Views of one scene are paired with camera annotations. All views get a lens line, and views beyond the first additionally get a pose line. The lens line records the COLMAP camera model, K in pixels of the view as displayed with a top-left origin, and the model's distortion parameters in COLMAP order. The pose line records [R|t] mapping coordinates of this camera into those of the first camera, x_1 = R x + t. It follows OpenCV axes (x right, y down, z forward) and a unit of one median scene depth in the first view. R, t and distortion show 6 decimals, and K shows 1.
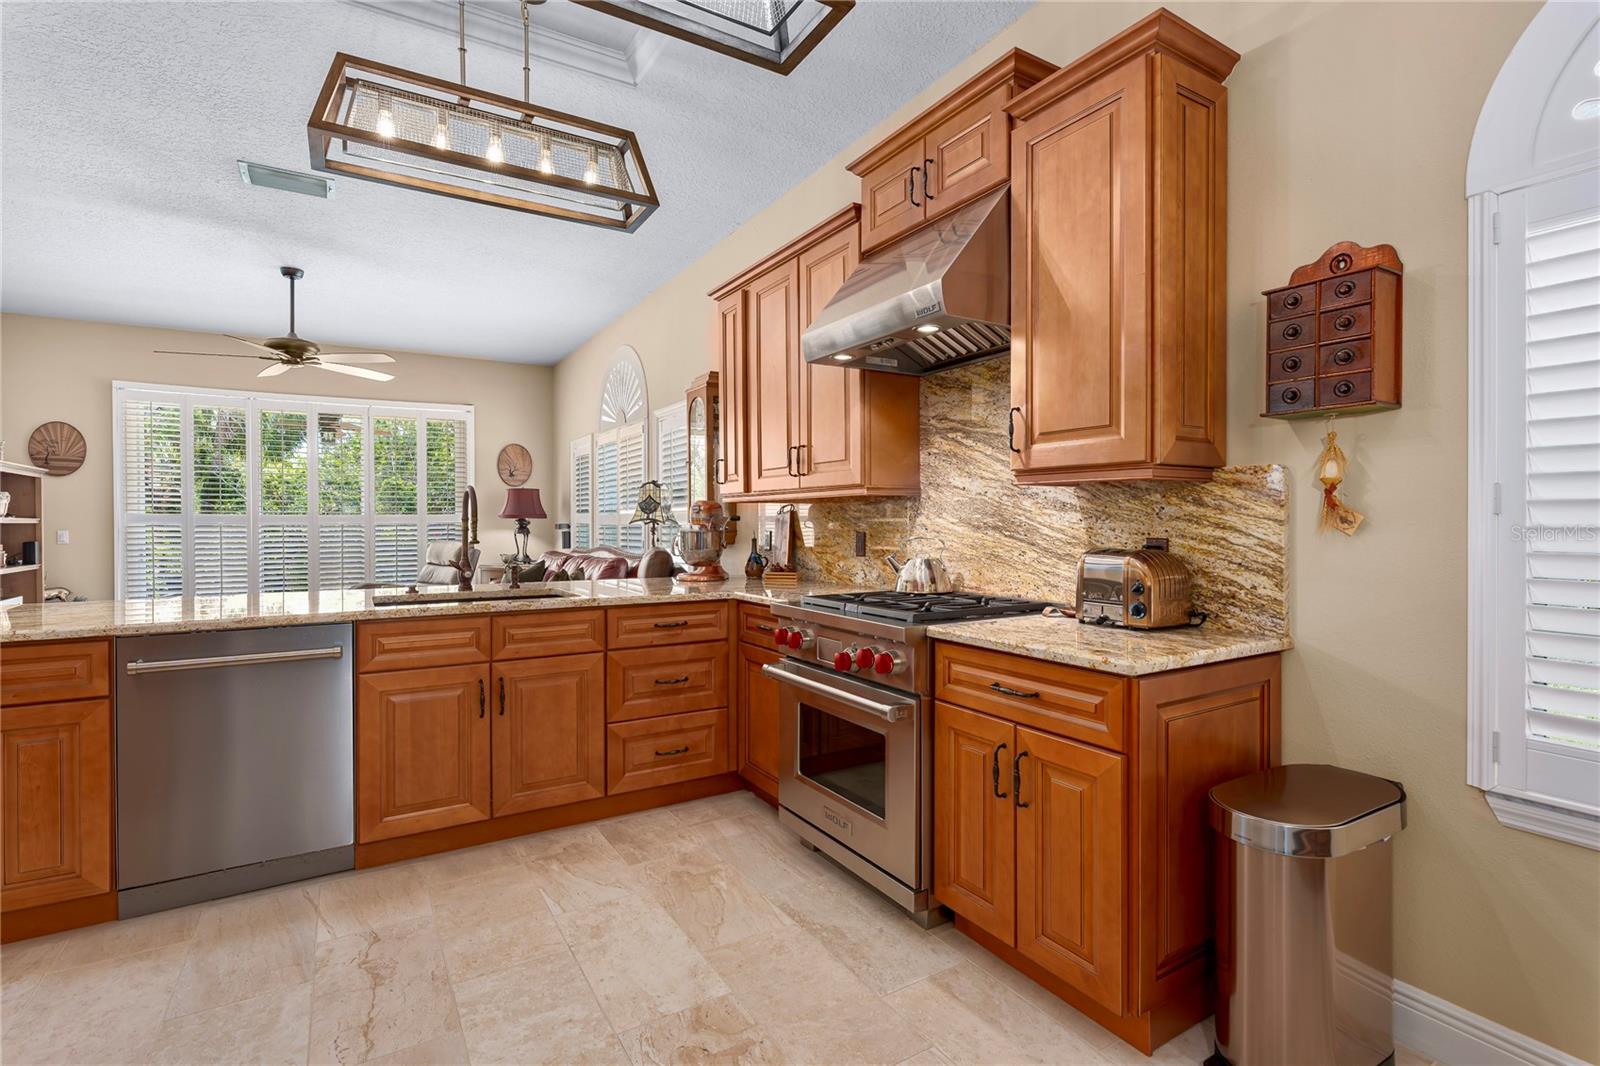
lens RADIAL K [[735.9, 0, 824.5], [0, 735.9, 524.7], [0, 0, 1]] dist [-0.009541, 0.003031]
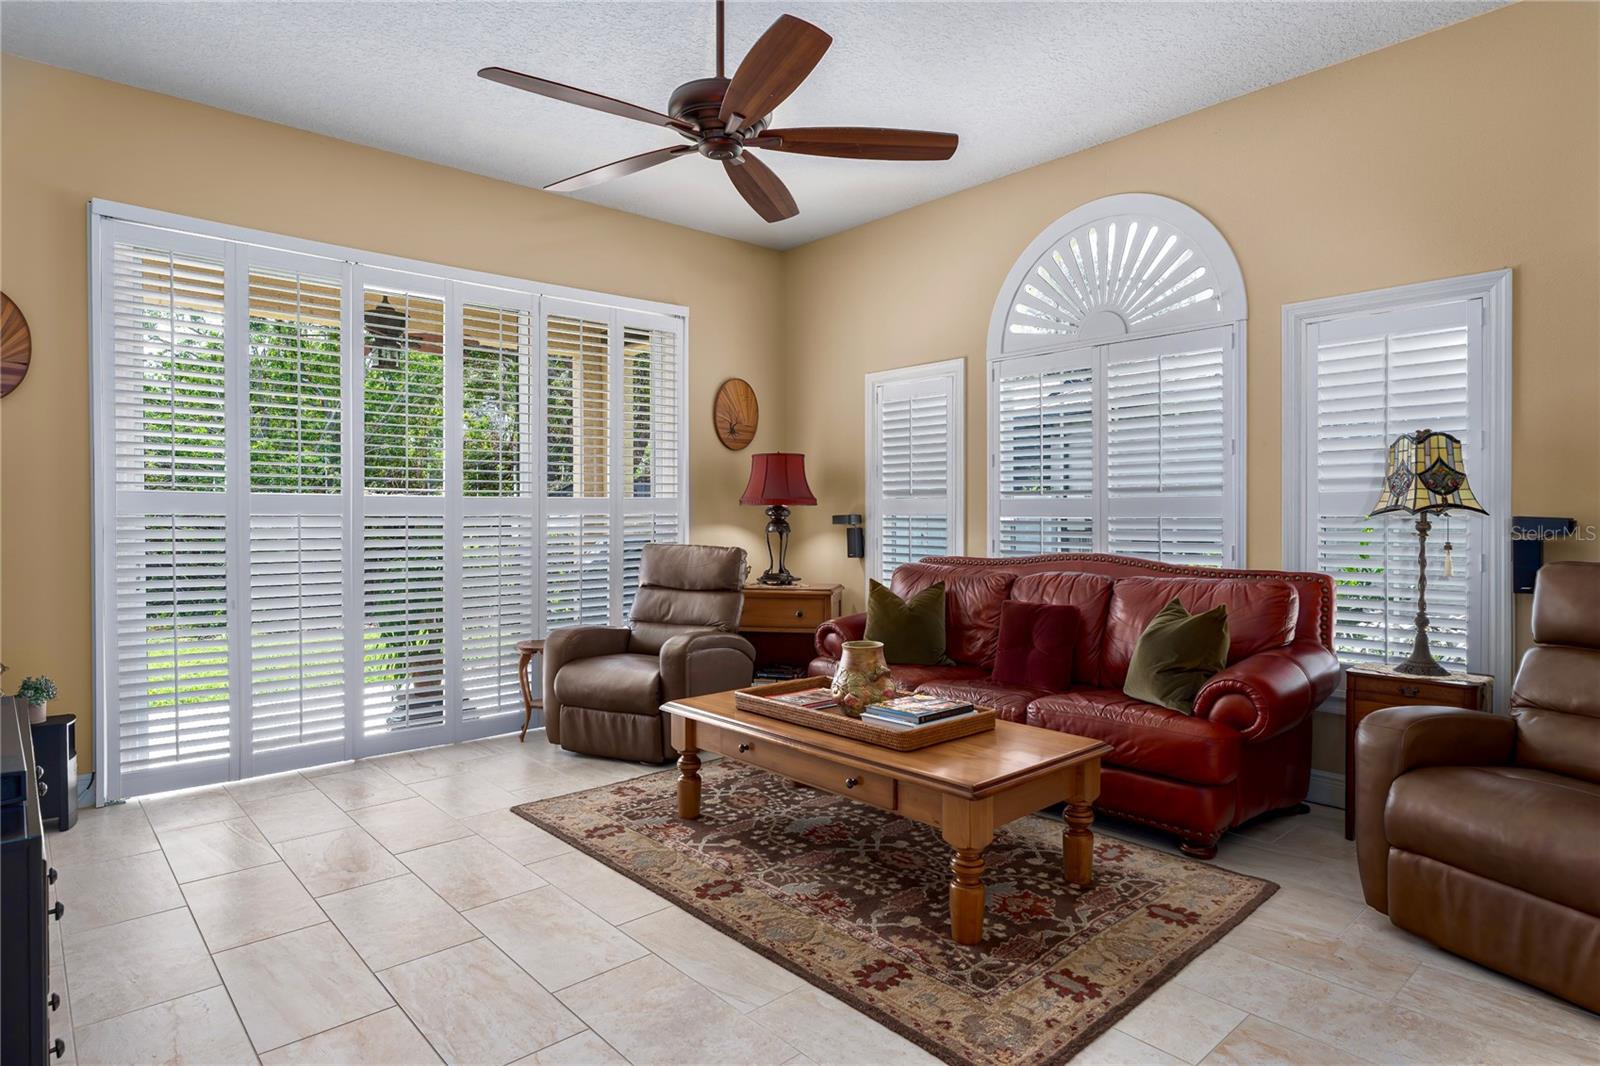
lens RADIAL K [[906.6, 0, 794.0], [0, 906.6, 530.2], [0, 0, 1]] dist [-0.004473, 0.000150]
pose [[0.986188, 0.000203, 0.165629, -0.822013], [-0.002383, 0.999913, 0.012960, 0.003139], [-0.165612, -0.013176, 0.986103, 0.465335]]
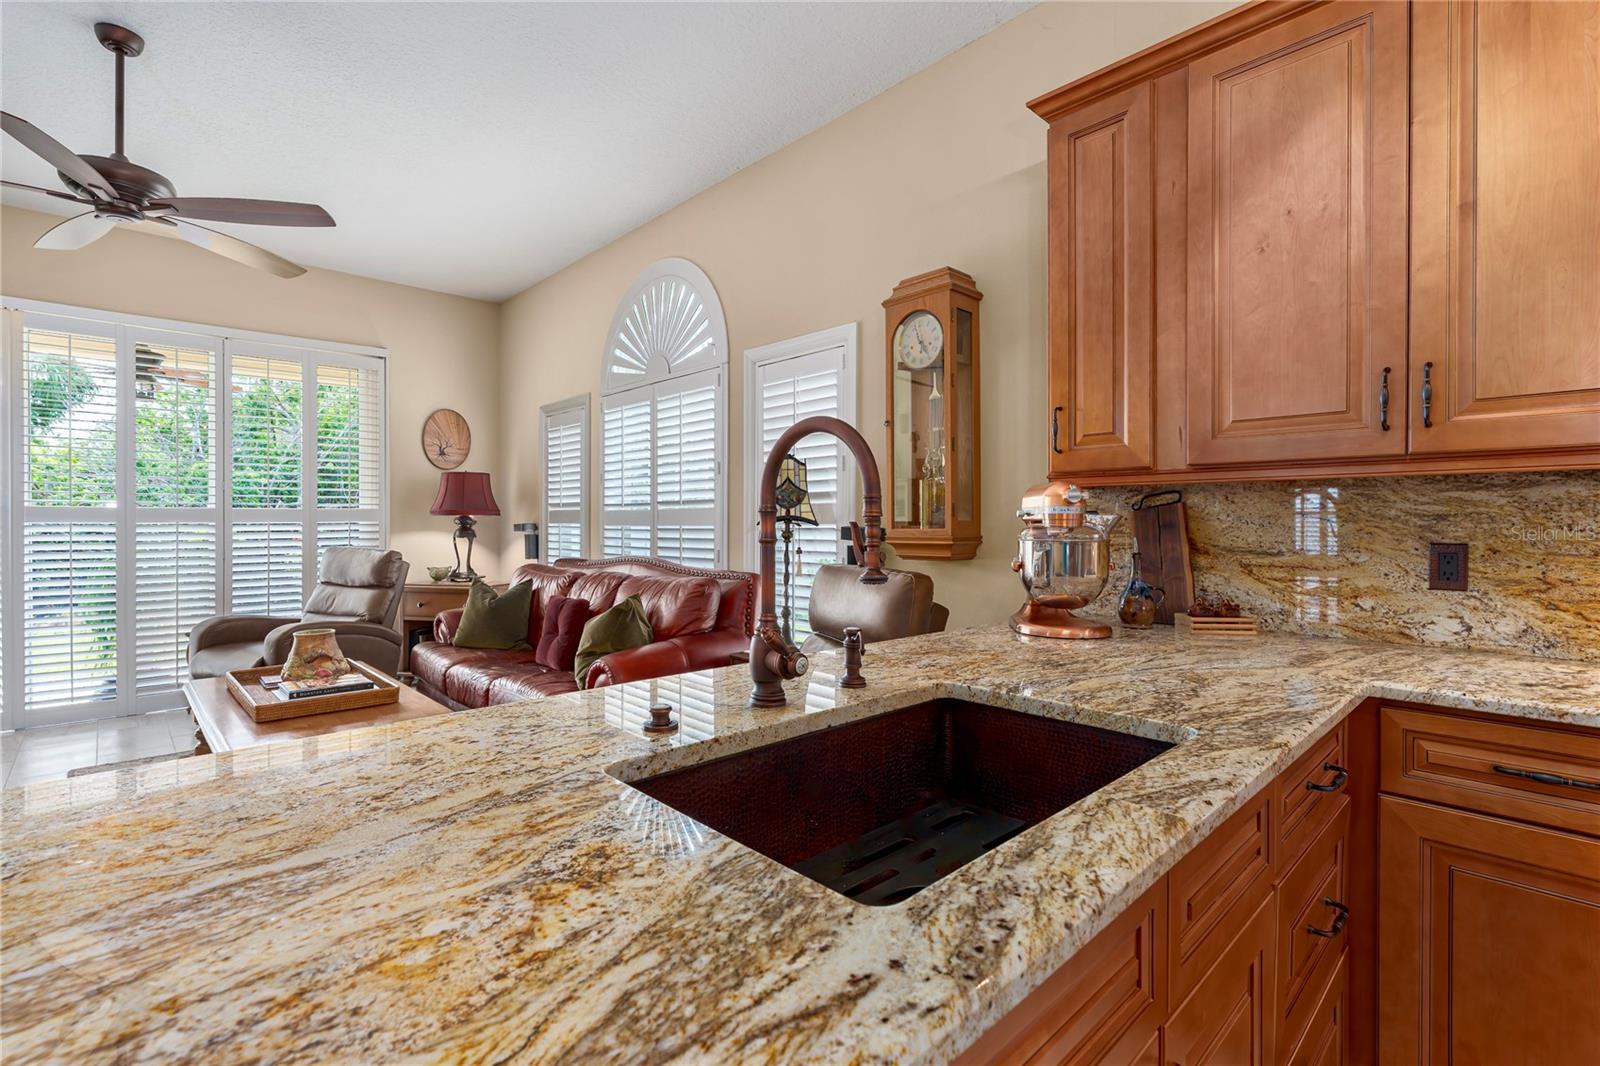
lens RADIAL K [[735.9, 0, 821.1], [0, 735.9, 524.6], [0, 0, 1]] dist [-0.009541, 0.003031]
pose [[0.980557, 0.003447, 0.196205, -0.345343], [-0.003392, 0.999994, -0.000615, -0.000808], [-0.196206, -0.000062, 0.980563, 0.400558]]
